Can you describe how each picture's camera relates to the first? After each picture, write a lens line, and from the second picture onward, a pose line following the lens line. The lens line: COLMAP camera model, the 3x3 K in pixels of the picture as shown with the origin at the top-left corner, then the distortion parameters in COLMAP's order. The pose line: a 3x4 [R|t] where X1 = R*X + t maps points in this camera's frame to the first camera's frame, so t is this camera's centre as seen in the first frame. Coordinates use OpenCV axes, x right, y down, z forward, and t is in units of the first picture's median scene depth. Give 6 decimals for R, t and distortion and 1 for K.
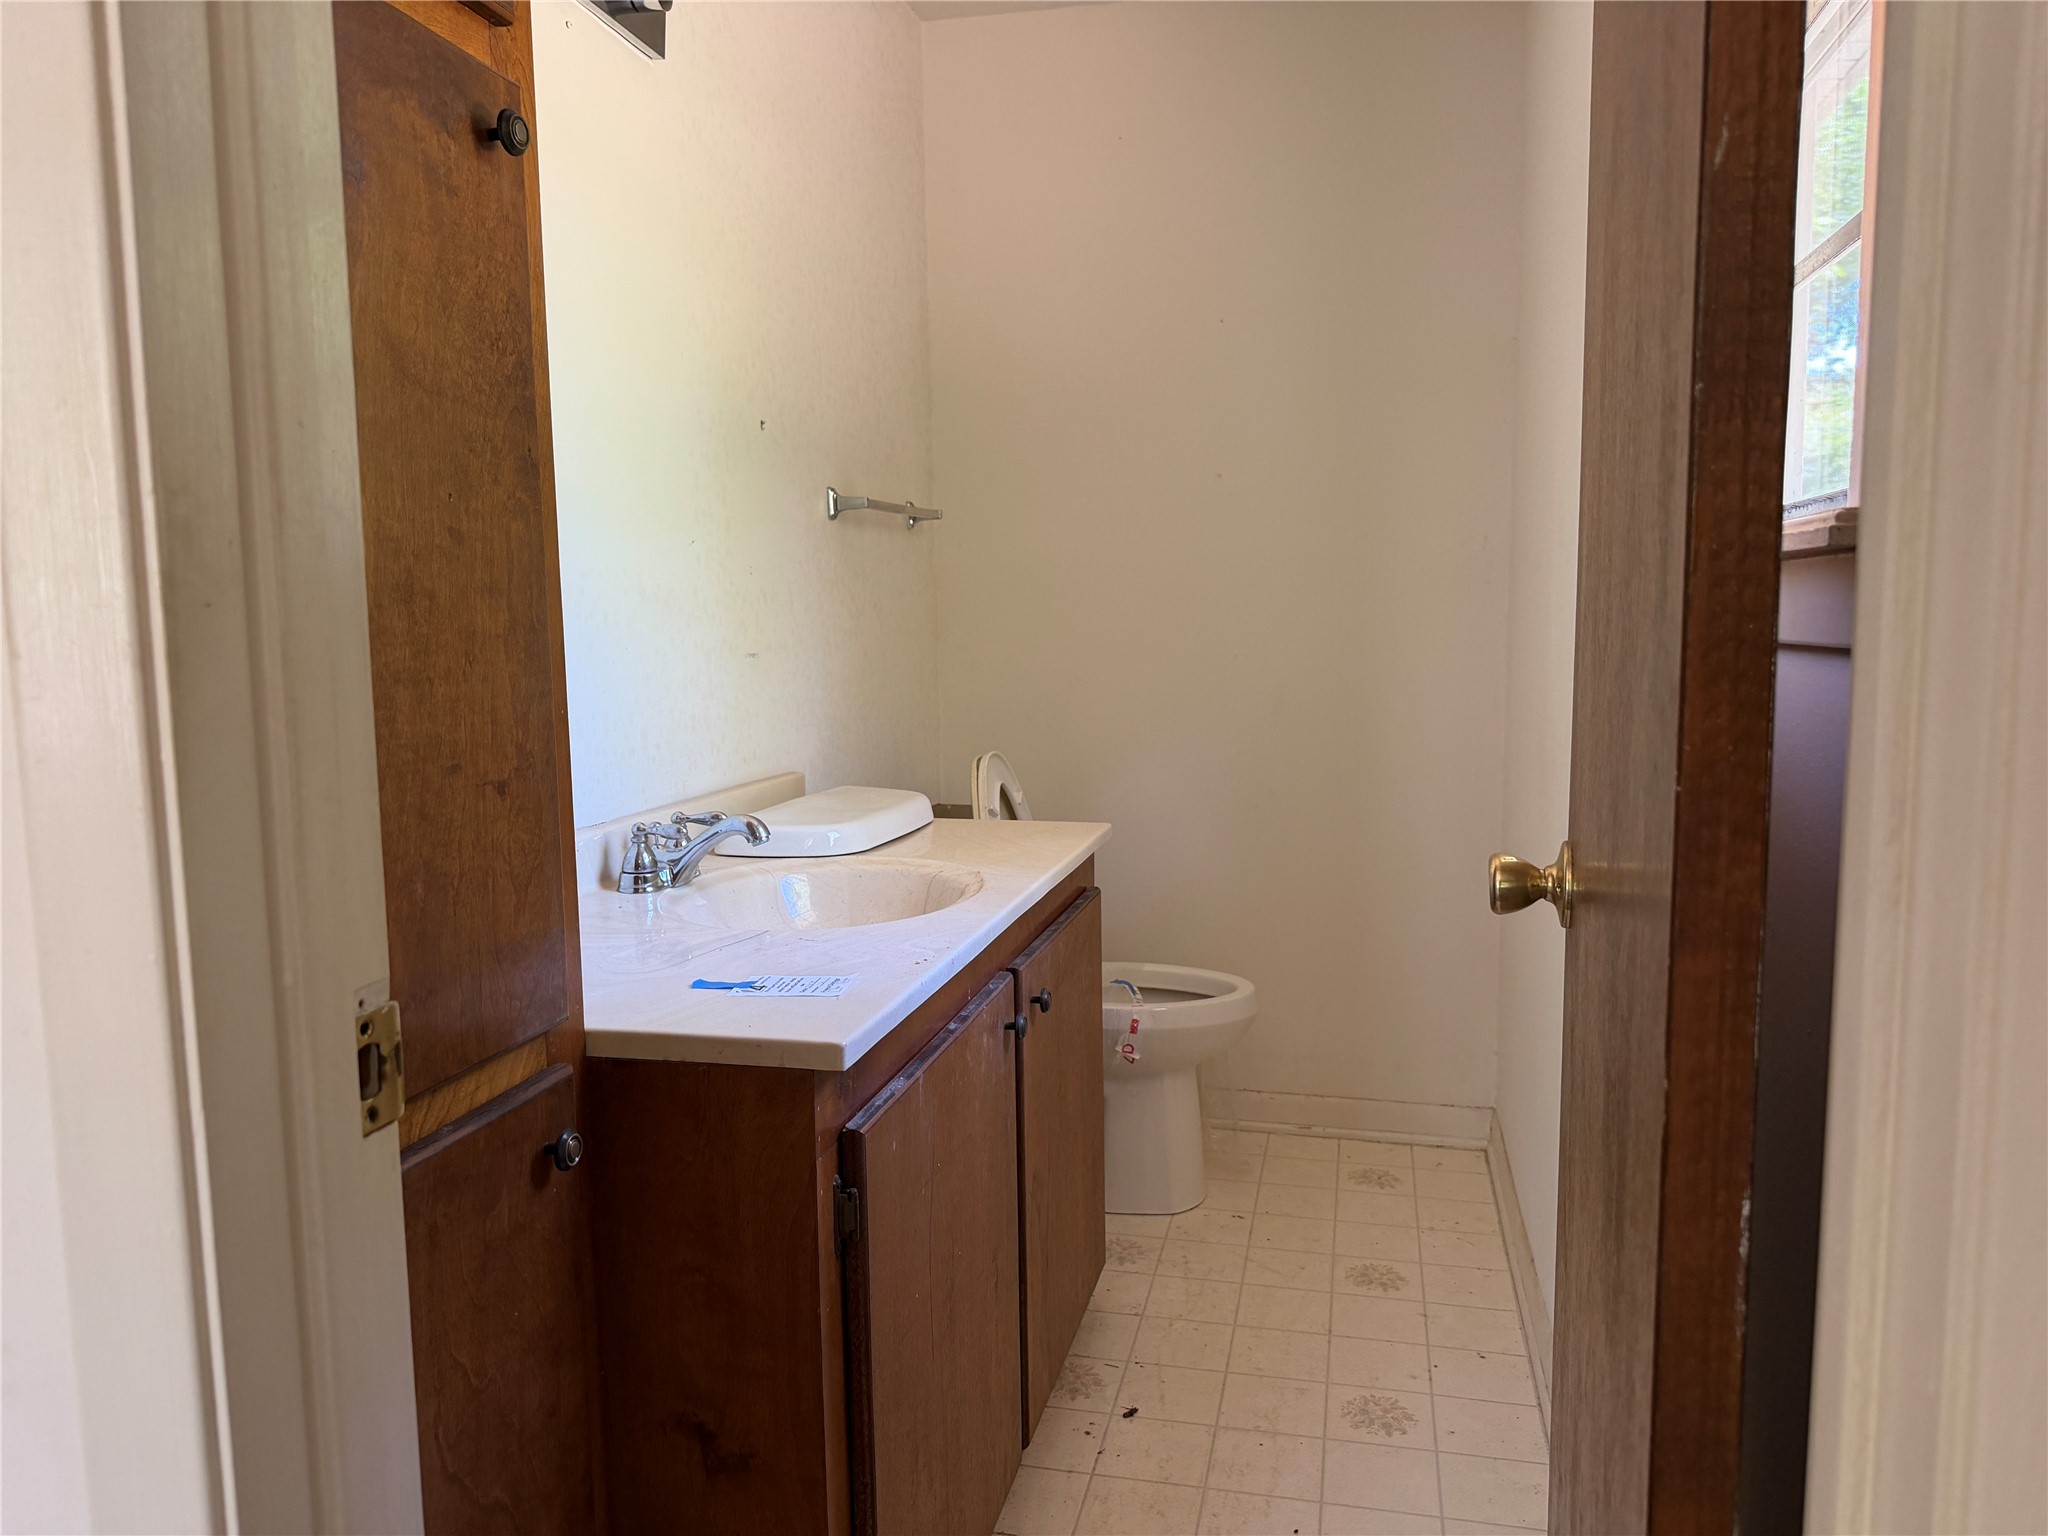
lens RADIAL K [[1426.8, 0, 1029.9], [0, 1426.8, 766.2], [0, 0, 1]] dist [0.008398, 0.004353]
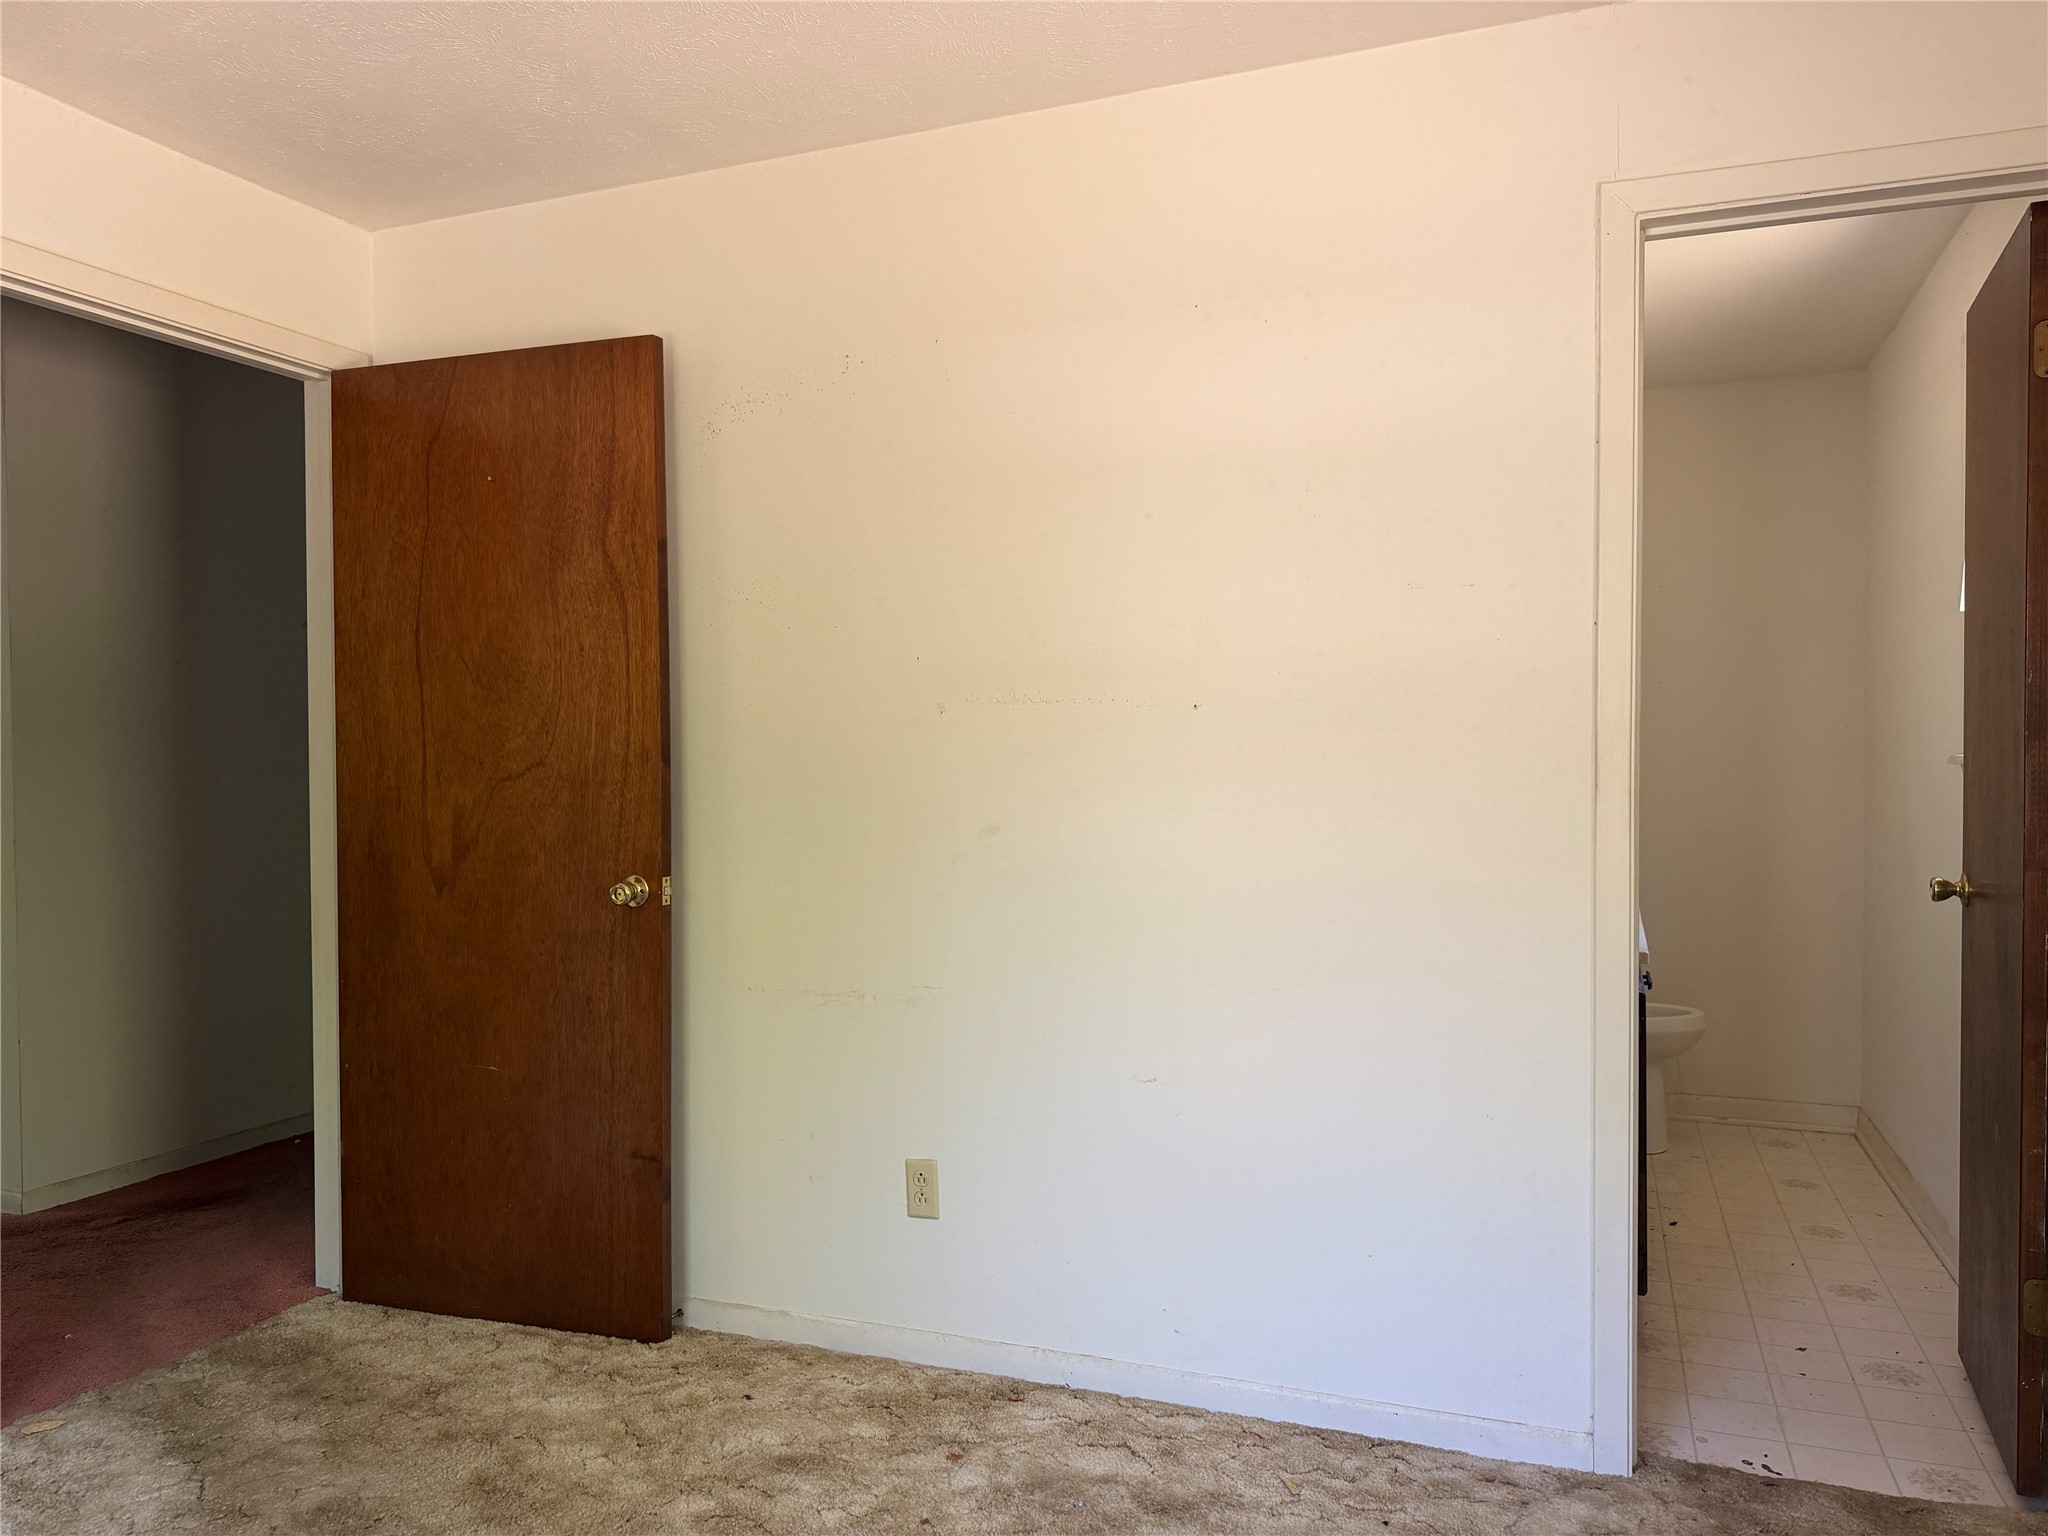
lens RADIAL K [[1426.8, 0, 1019.4], [0, 1426.8, 774.1], [0, 0, 1]] dist [0.008398, 0.004353]
pose [[0.989689, 0.015780, -0.142363, -0.506944], [-0.030780, 0.994123, -0.103786, 0.104616], [0.139888, 0.107097, 0.984358, -0.967060]]
